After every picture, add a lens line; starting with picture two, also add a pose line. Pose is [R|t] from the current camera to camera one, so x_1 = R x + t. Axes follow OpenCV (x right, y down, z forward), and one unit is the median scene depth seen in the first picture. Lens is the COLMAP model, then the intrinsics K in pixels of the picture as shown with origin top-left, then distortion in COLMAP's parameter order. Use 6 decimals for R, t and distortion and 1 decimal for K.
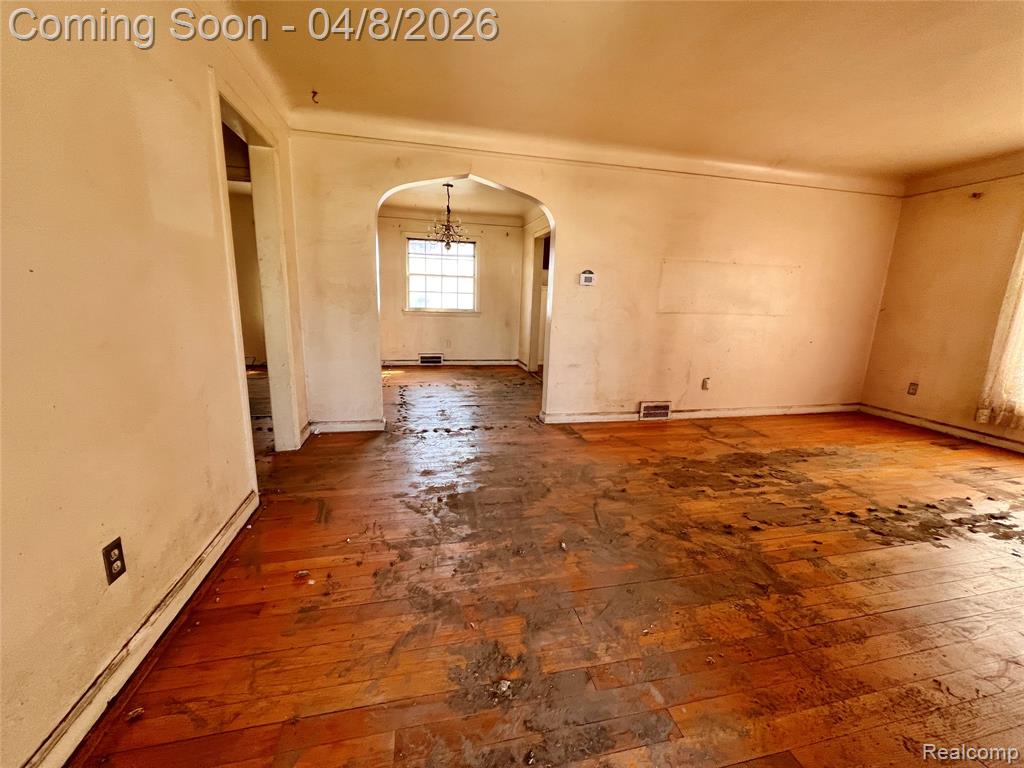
lens RADIAL K [[407.4, 0, 509.9], [0, 407.4, 382.6], [0, 0, 1]] dist [0.000158, 0.000059]
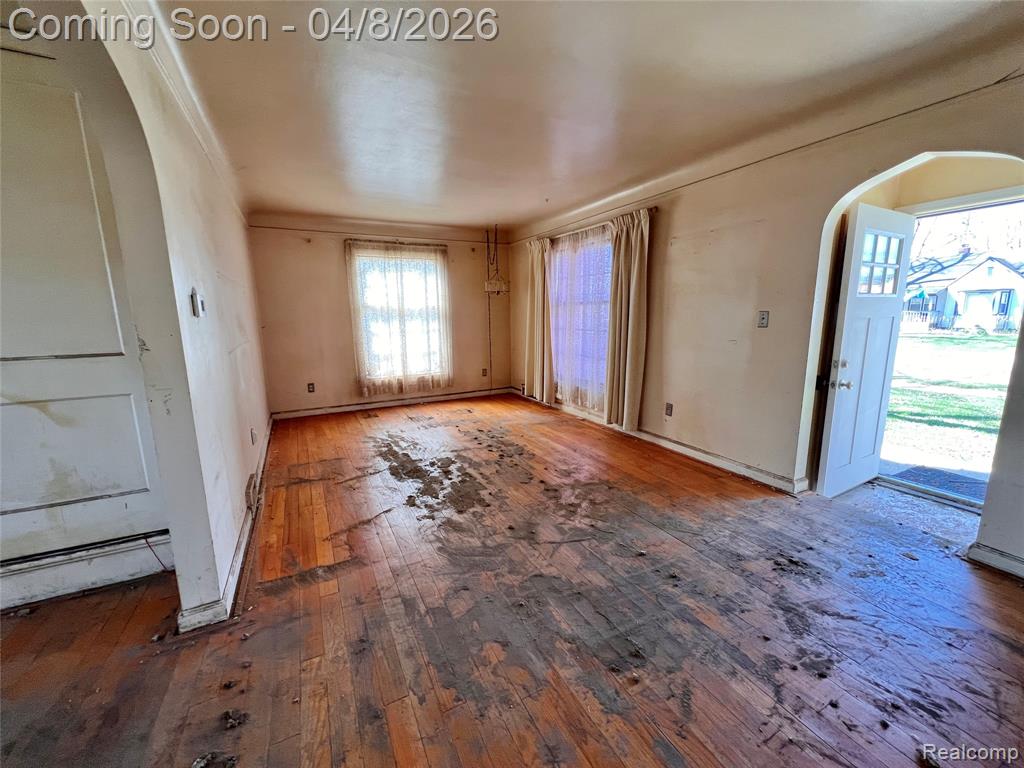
lens RADIAL K [[407.4, 0, 509.1], [0, 407.4, 384.5], [0, 0, 1]] dist [0.000158, 0.000059]
pose [[-0.251442, -0.197258, 0.947558, -0.597987], [0.201382, 0.946923, 0.250564, -0.317946], [-0.946690, 0.253824, -0.198372, 1.146558]]
